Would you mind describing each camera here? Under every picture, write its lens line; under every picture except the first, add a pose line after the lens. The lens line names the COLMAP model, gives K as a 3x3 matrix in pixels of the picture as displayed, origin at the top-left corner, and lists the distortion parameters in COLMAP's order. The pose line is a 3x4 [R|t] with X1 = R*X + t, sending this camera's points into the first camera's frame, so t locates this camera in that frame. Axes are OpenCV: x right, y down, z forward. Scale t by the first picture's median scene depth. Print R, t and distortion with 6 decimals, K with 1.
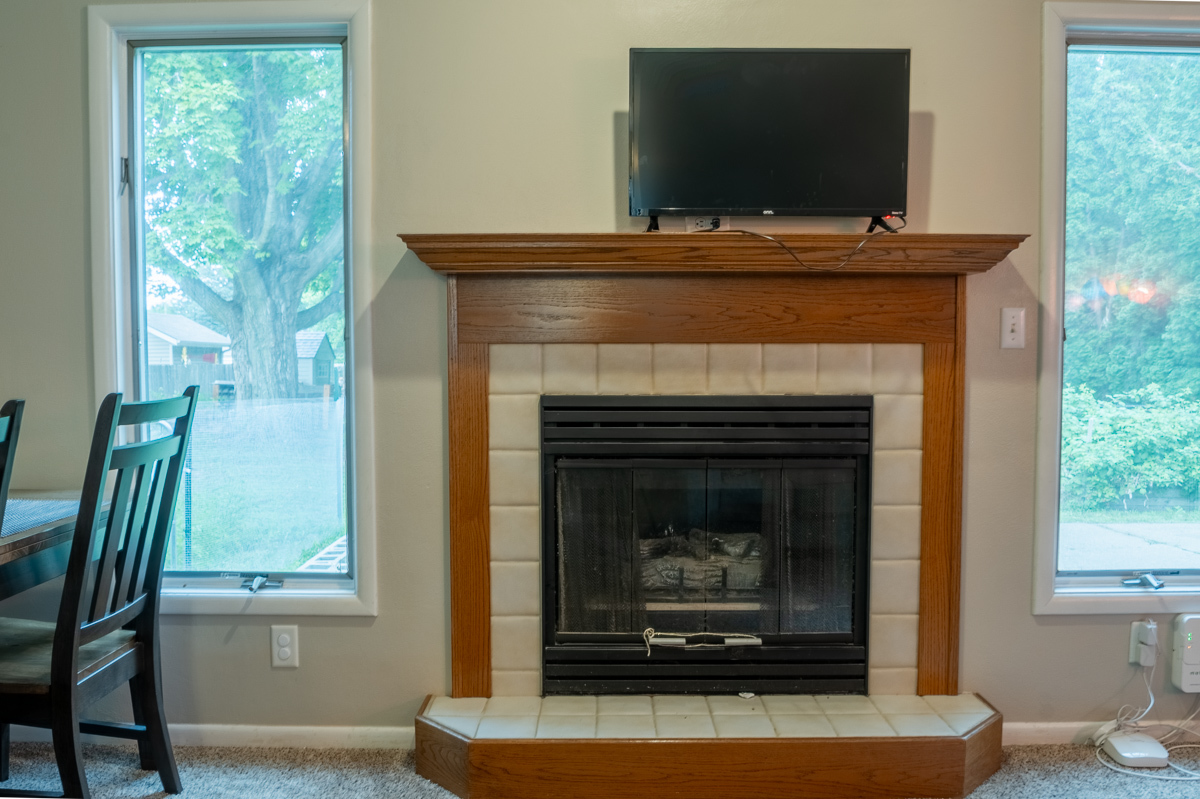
lens RADIAL K [[970.2, 0, 600.0], [0, 970.2, 399.5], [0, 0, 1]] dist [-0.005712, -0.006764]
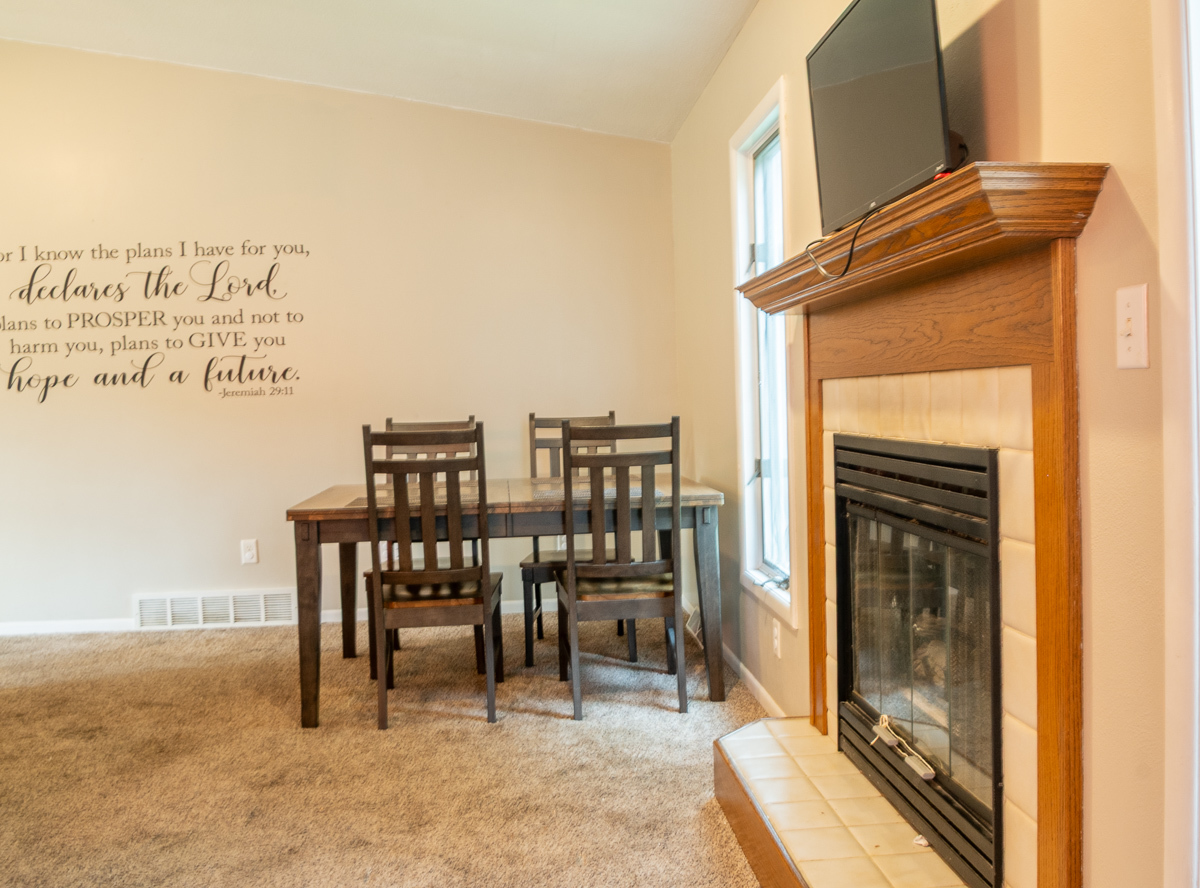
lens RADIAL K [[1083.5, 0, 600.0], [0, 1083.5, 444.0], [0, 0, 1]] dist [0.004636, 0.000823]
pose [[0.085164, 0.036163, -0.995710, 0.970230], [-0.028126, 0.999030, 0.033878, -0.024558], [0.995970, 0.025120, 0.086099, 0.680133]]
